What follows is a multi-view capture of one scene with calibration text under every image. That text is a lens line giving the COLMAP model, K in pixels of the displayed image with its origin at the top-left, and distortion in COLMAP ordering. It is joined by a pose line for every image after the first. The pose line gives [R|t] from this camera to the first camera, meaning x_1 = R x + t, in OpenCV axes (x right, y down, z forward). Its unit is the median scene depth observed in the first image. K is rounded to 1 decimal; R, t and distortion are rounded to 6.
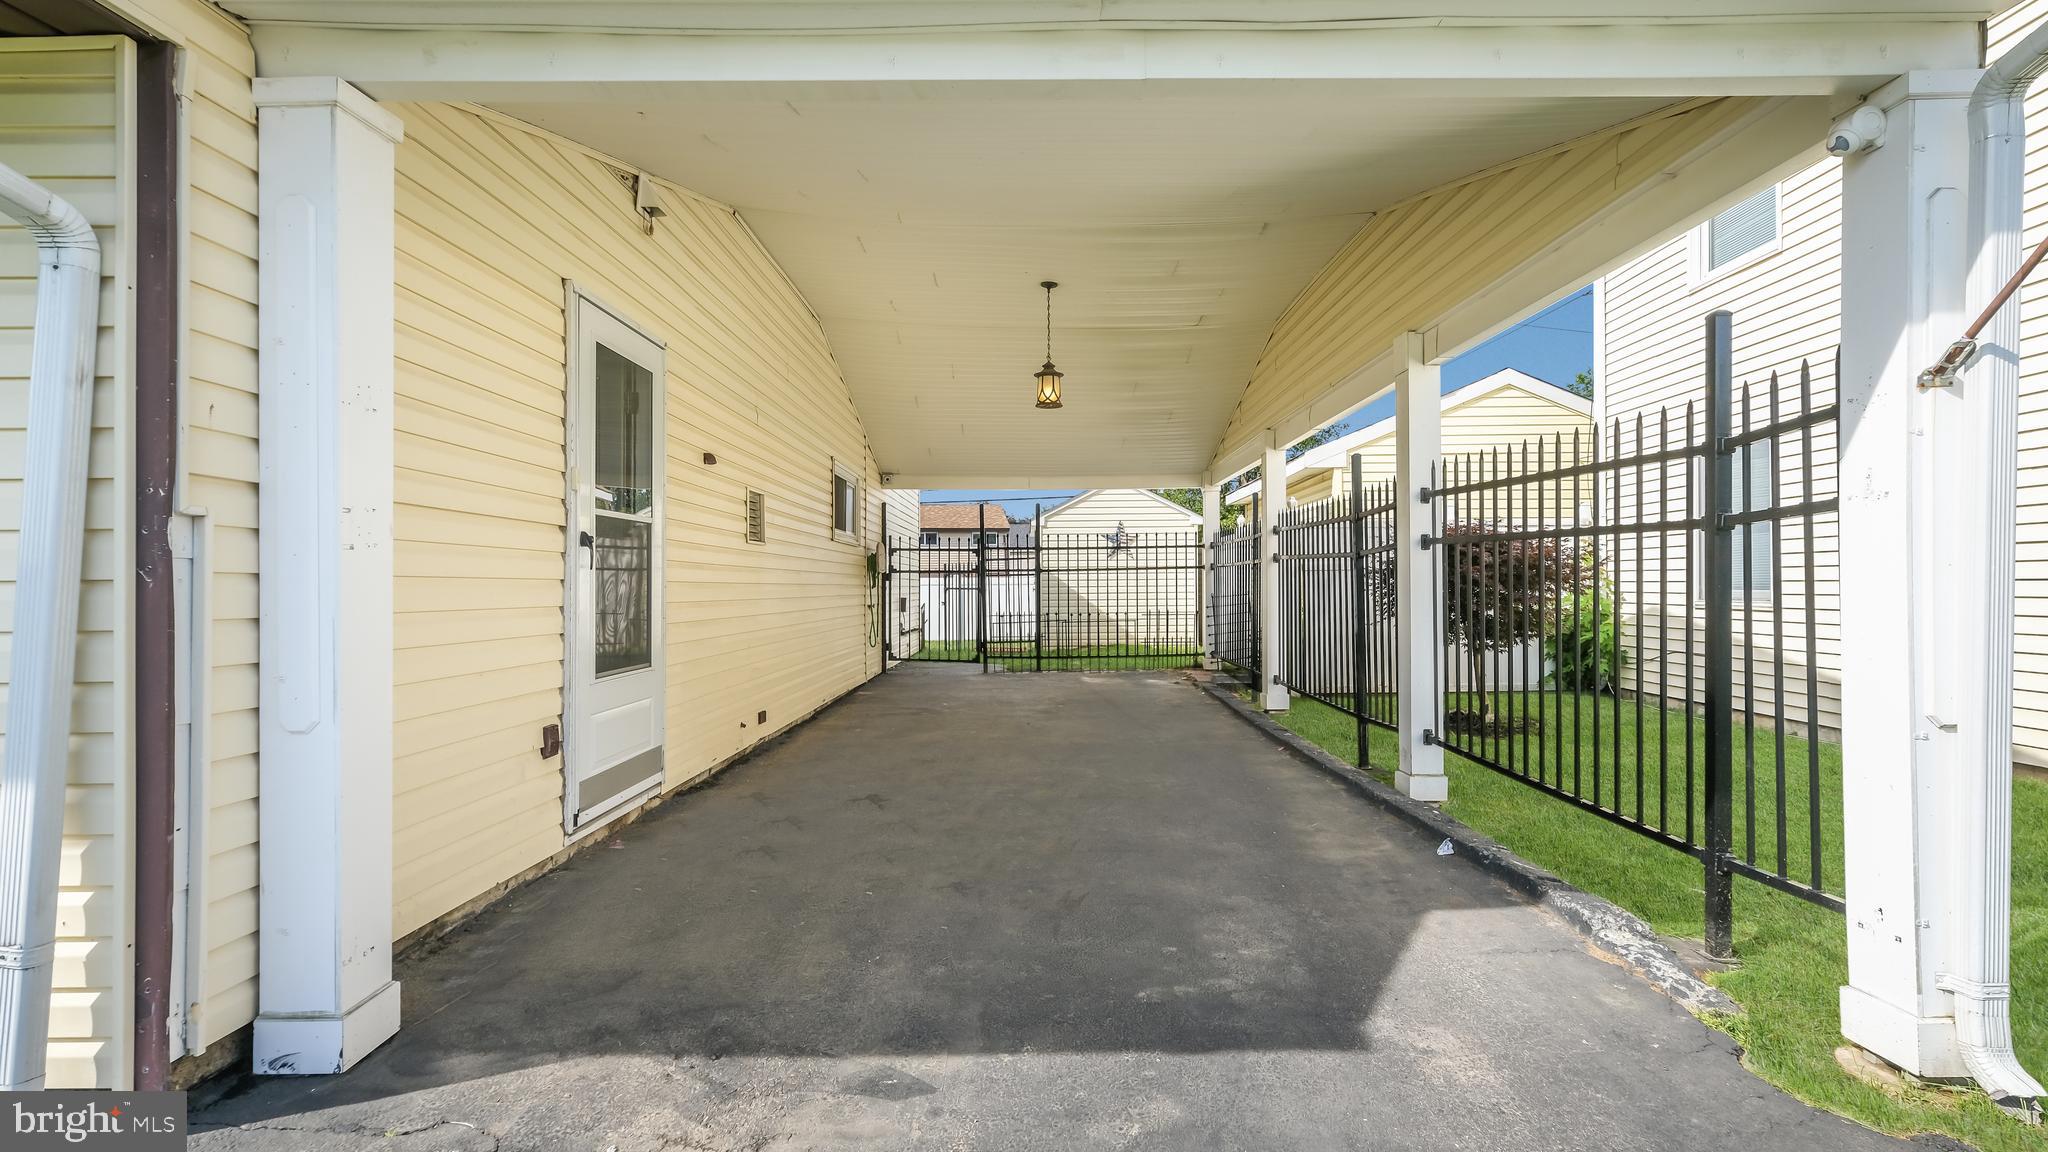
lens RADIAL K [[908.8, 0, 1033.6], [0, 908.8, 574.4], [0, 0, 1]] dist [0.005329, 0.000523]
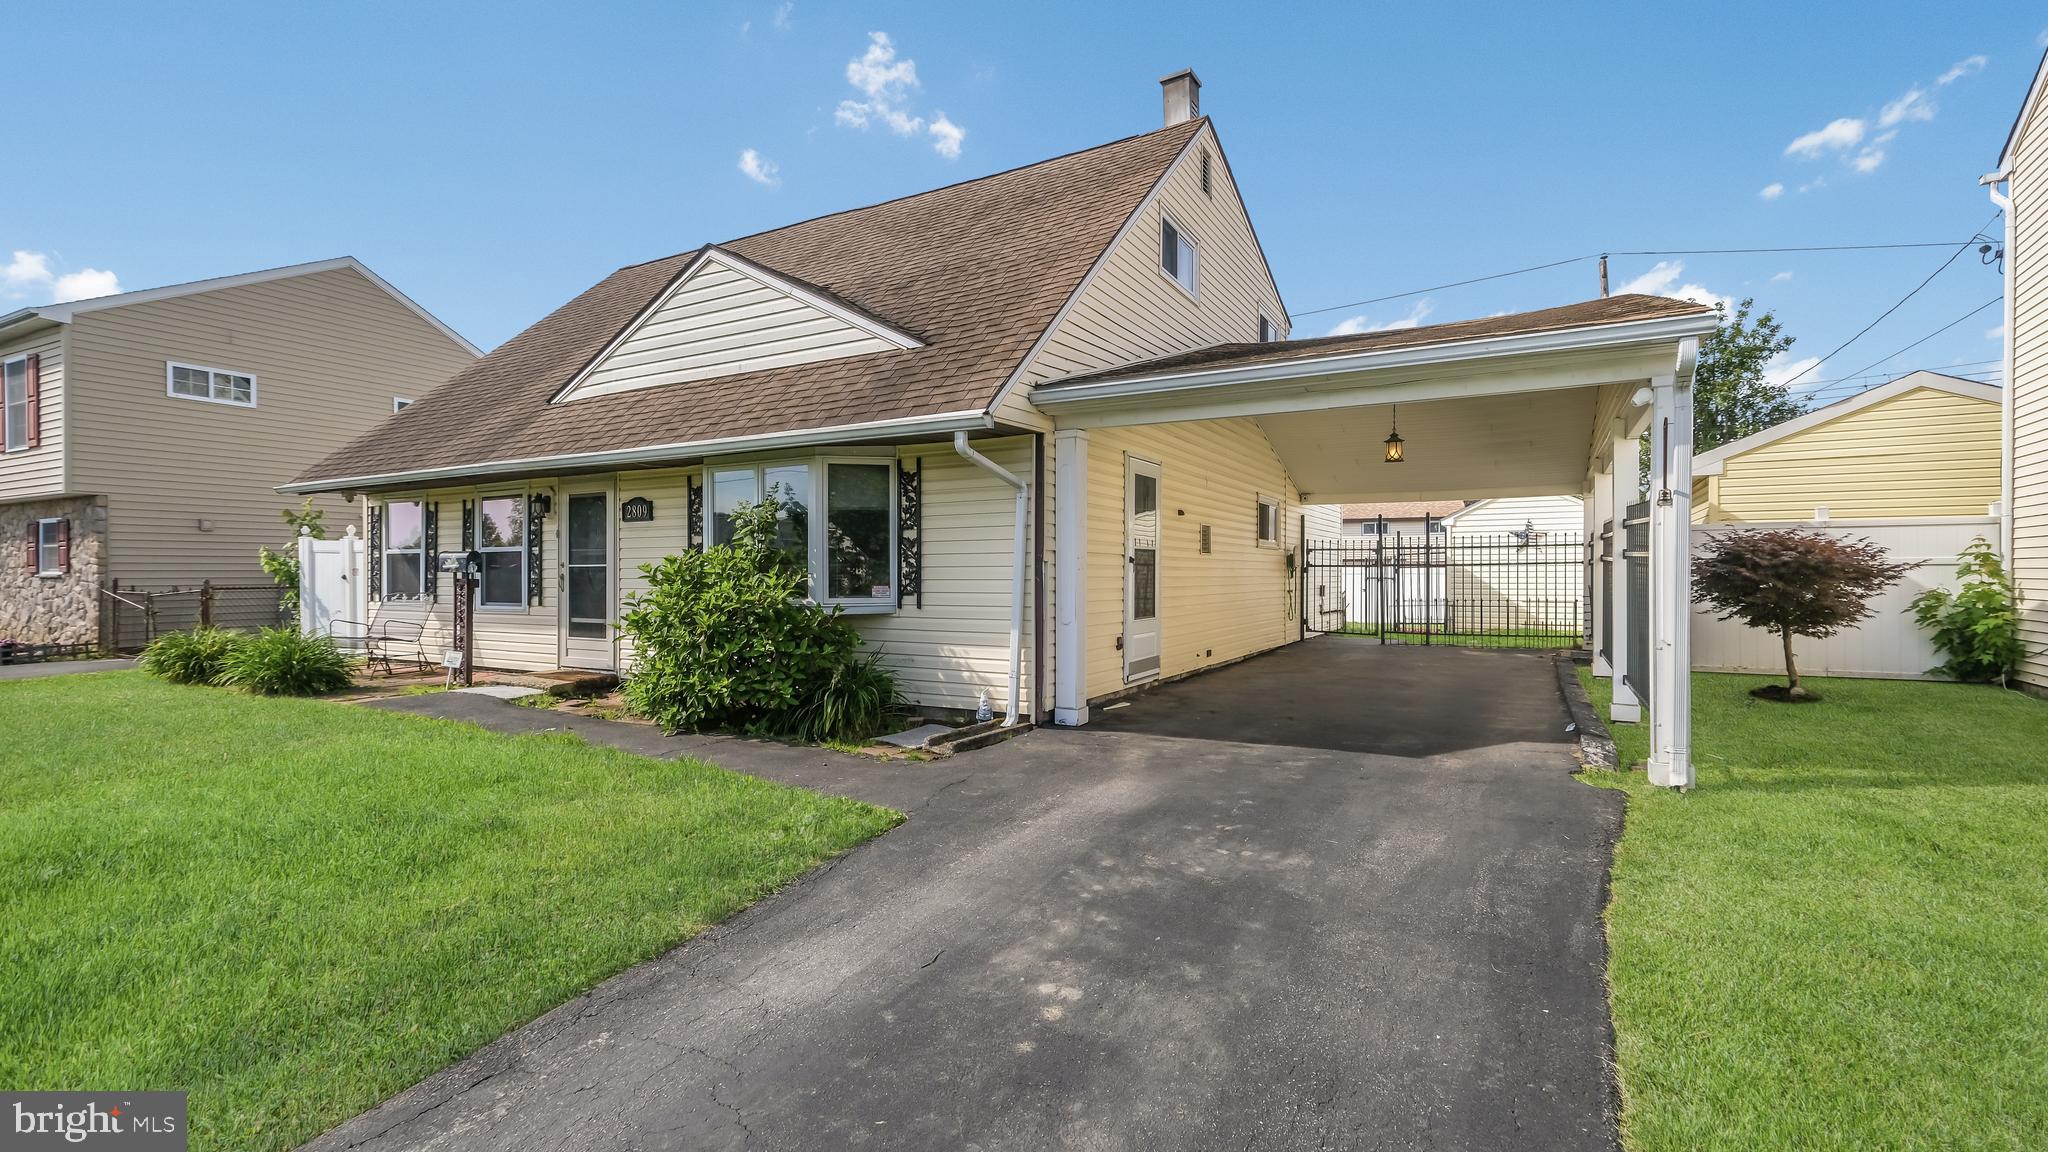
lens RADIAL K [[908.8, 0, 1026.9], [0, 908.8, 569.7], [0, 0, 1]] dist [0.005329, 0.000523]
pose [[0.874500, 0.005394, -0.484996, 0.171943], [-0.000194, 0.999942, 0.010772, -0.015991], [0.485026, -0.009326, 0.874450, -0.496135]]
